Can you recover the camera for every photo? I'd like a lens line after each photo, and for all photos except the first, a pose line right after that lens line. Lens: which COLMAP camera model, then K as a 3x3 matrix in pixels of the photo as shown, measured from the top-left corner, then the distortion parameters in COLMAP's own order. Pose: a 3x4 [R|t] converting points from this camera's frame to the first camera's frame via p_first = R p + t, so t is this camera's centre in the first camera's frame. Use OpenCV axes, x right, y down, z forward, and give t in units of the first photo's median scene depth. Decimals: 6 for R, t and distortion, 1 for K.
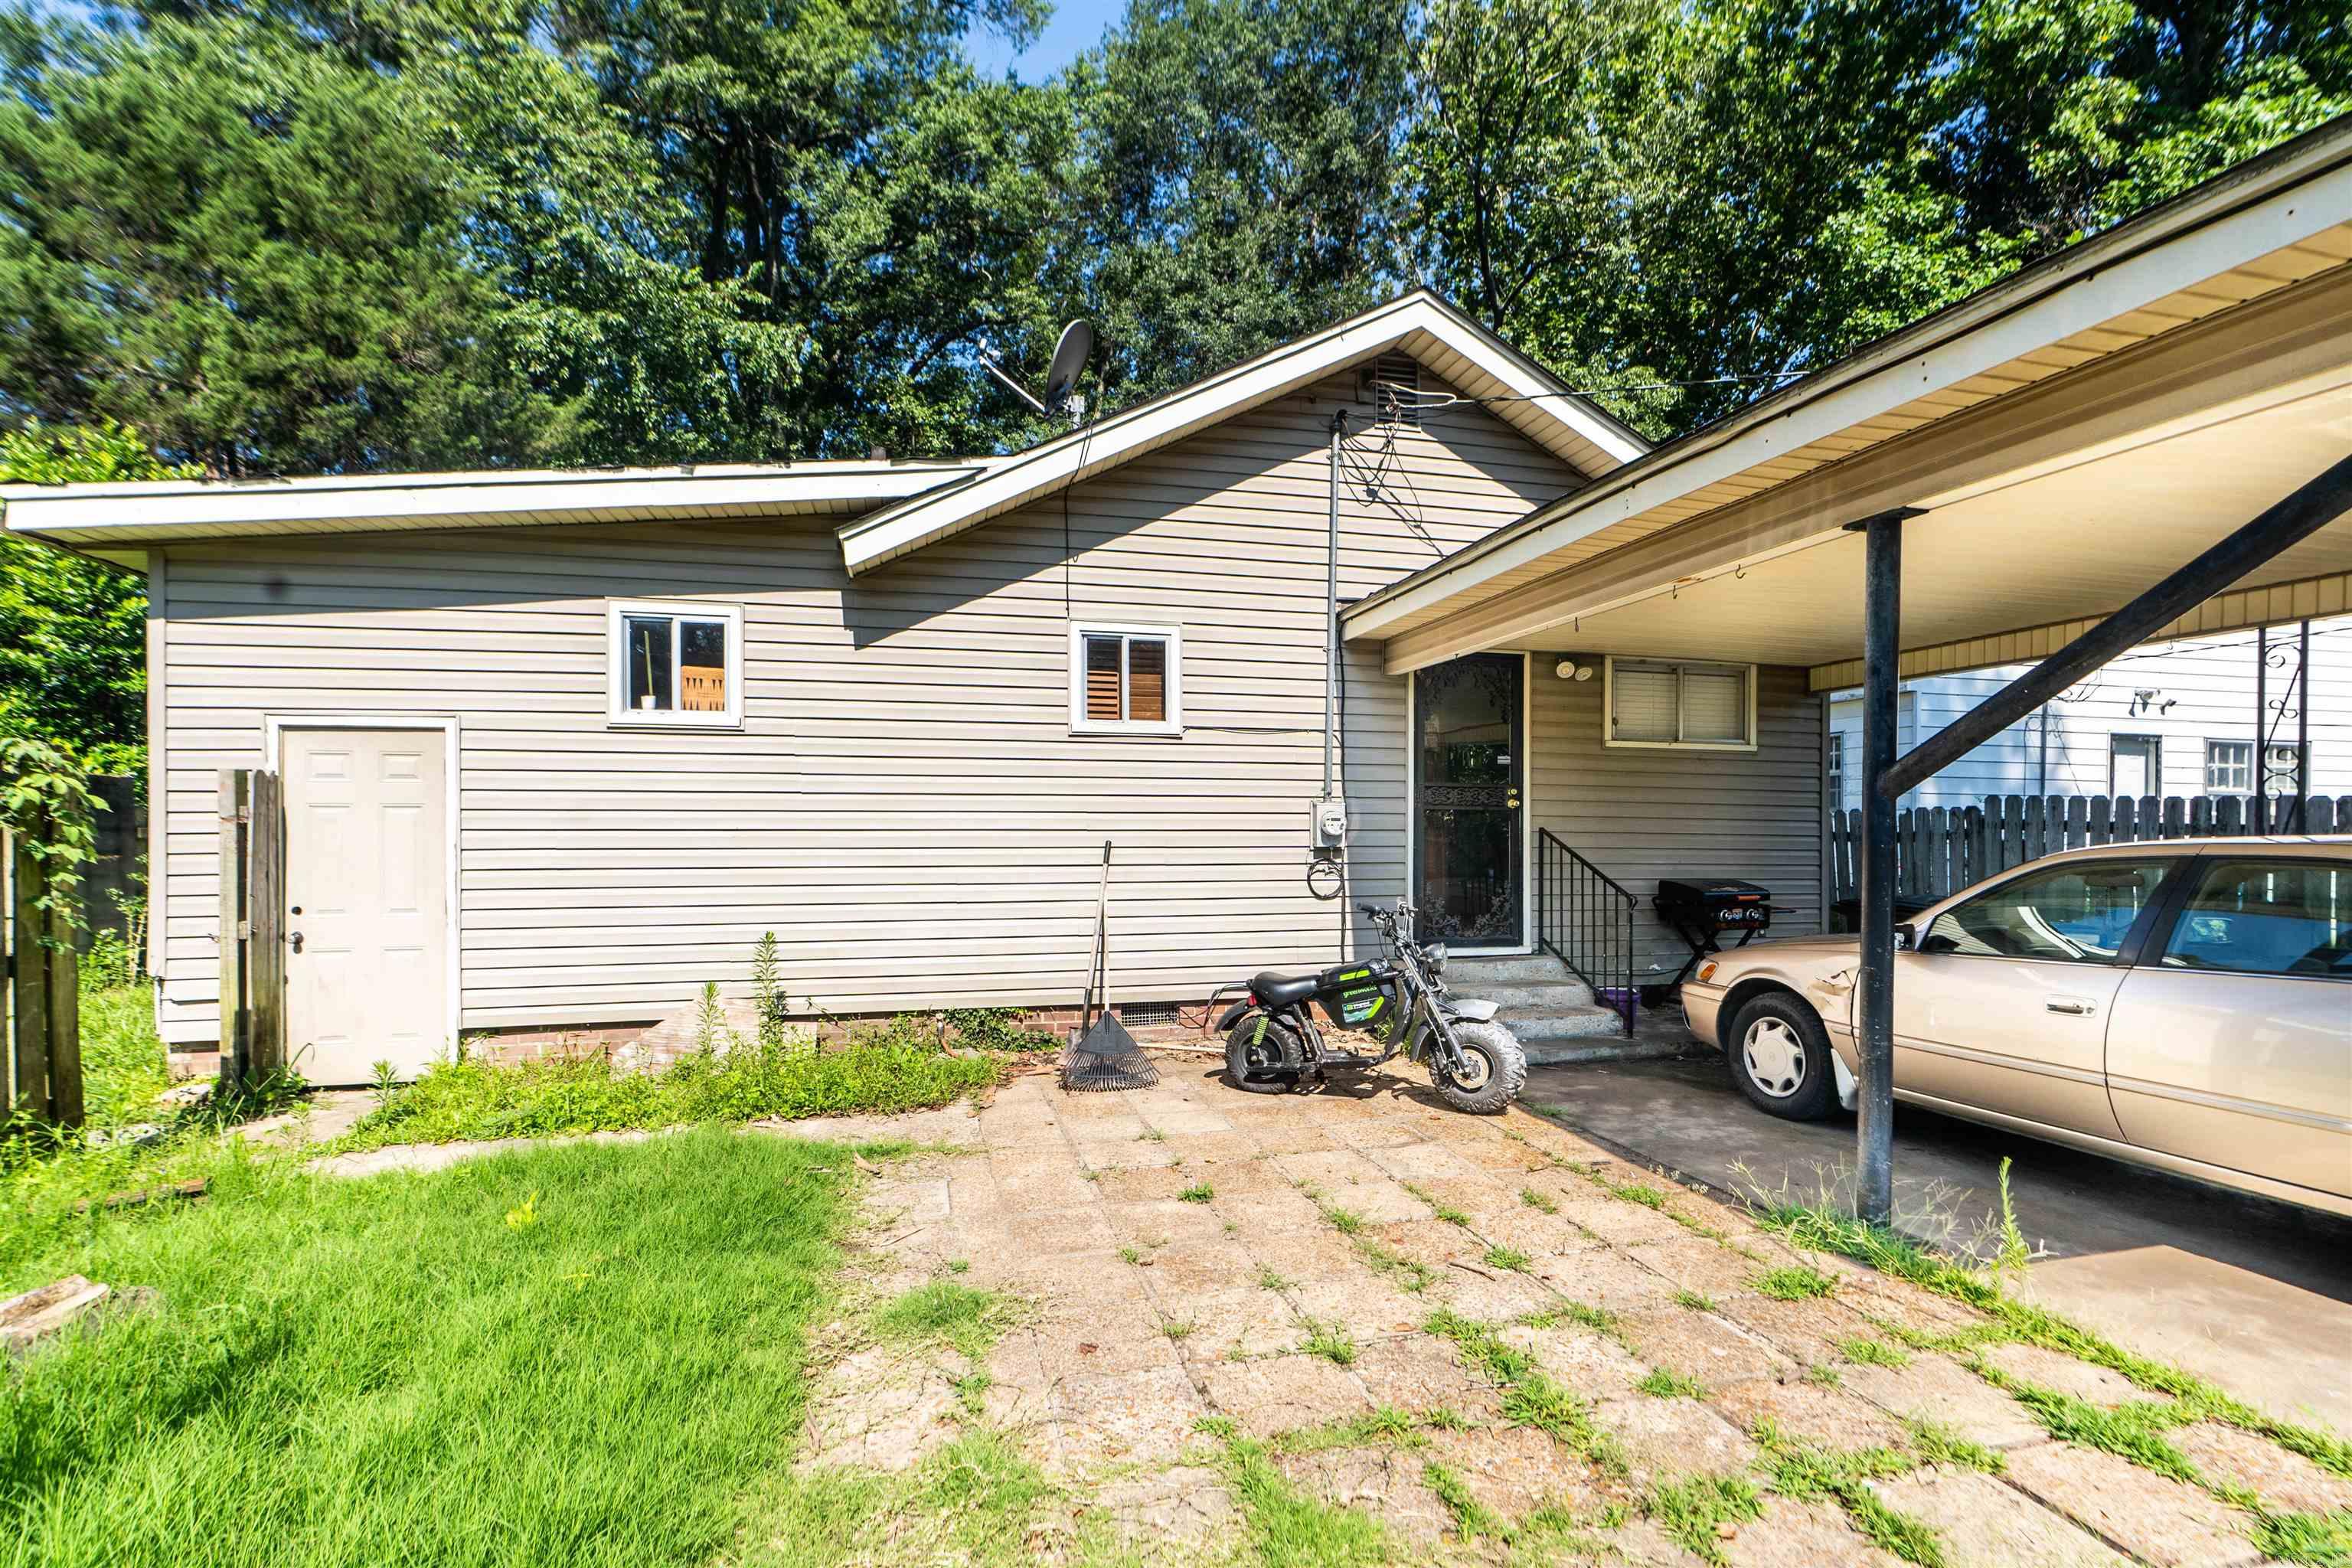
lens RADIAL K [[1086.6, 0, 1153.9], [0, 1086.6, 845.0], [0, 0, 1]] dist [-0.013975, -0.000324]
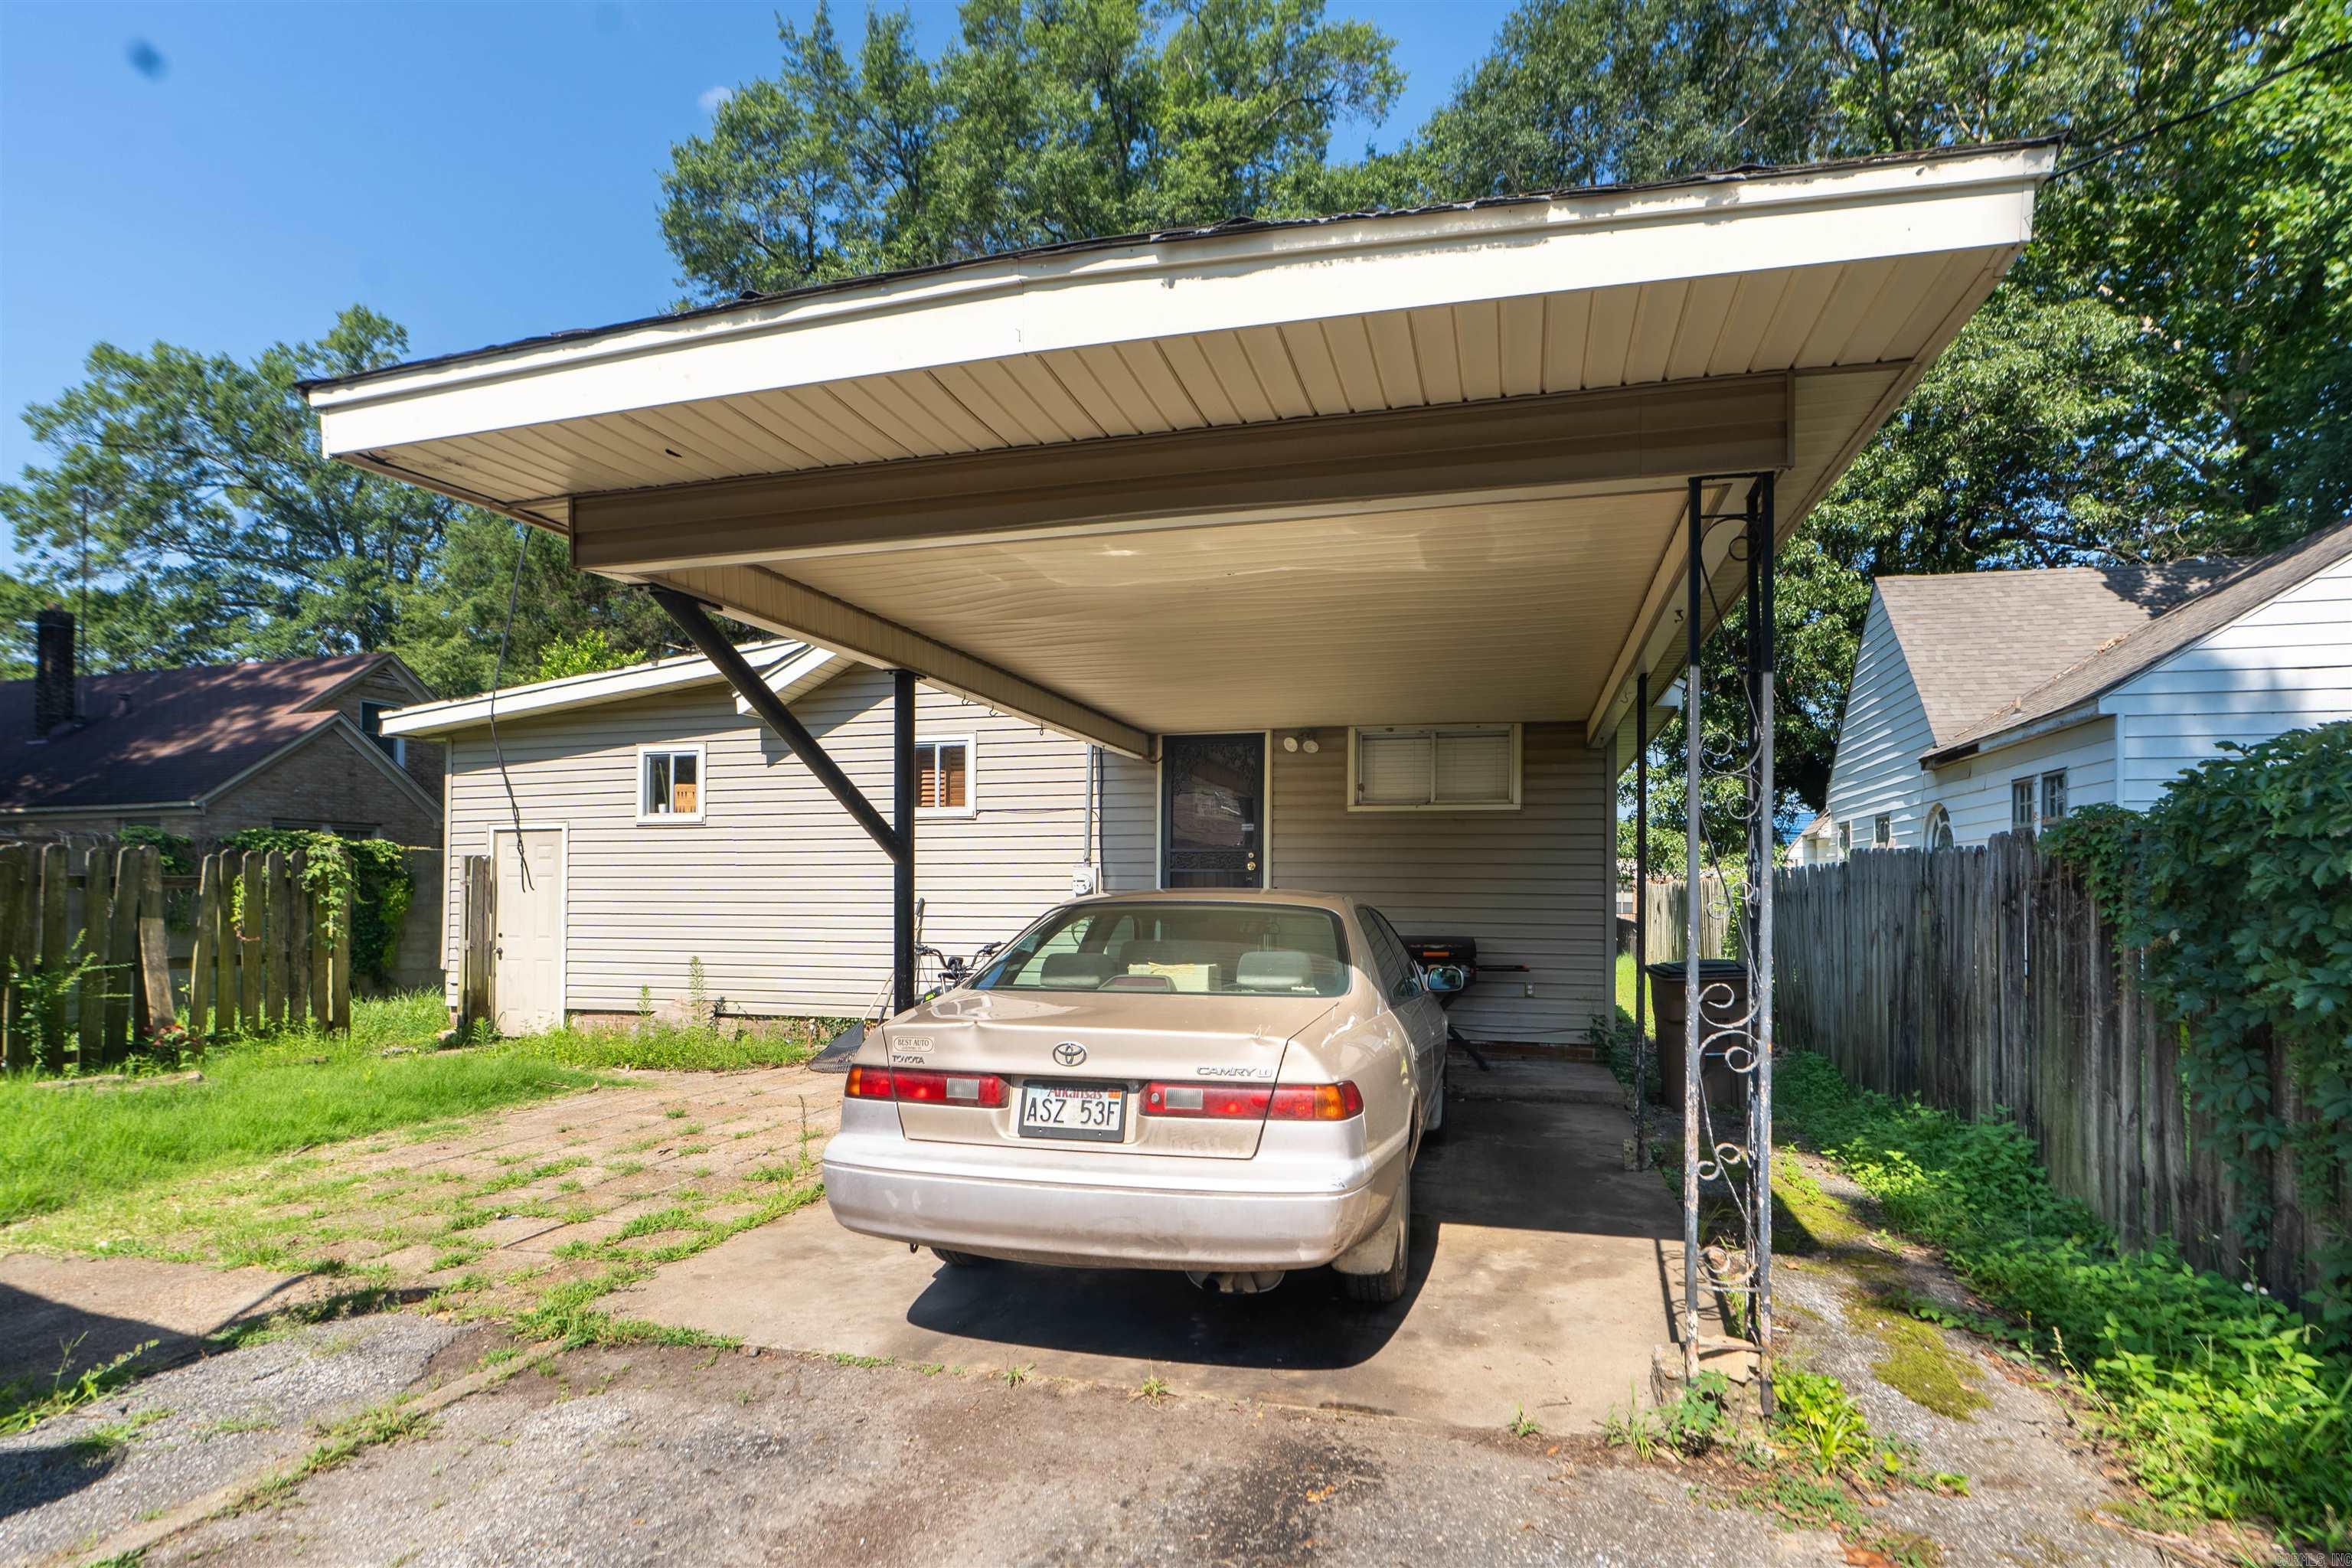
lens RADIAL K [[1165.9, 0, 1185.7], [0, 1165.9, 881.5], [0, 0, 1]] dist [-0.015865, -0.000178]
pose [[0.874960, -0.003866, -0.484180, 1.008838], [-0.007420, 0.999744, -0.021393, 0.004738], [0.484139, 0.022310, 0.874707, -0.101357]]
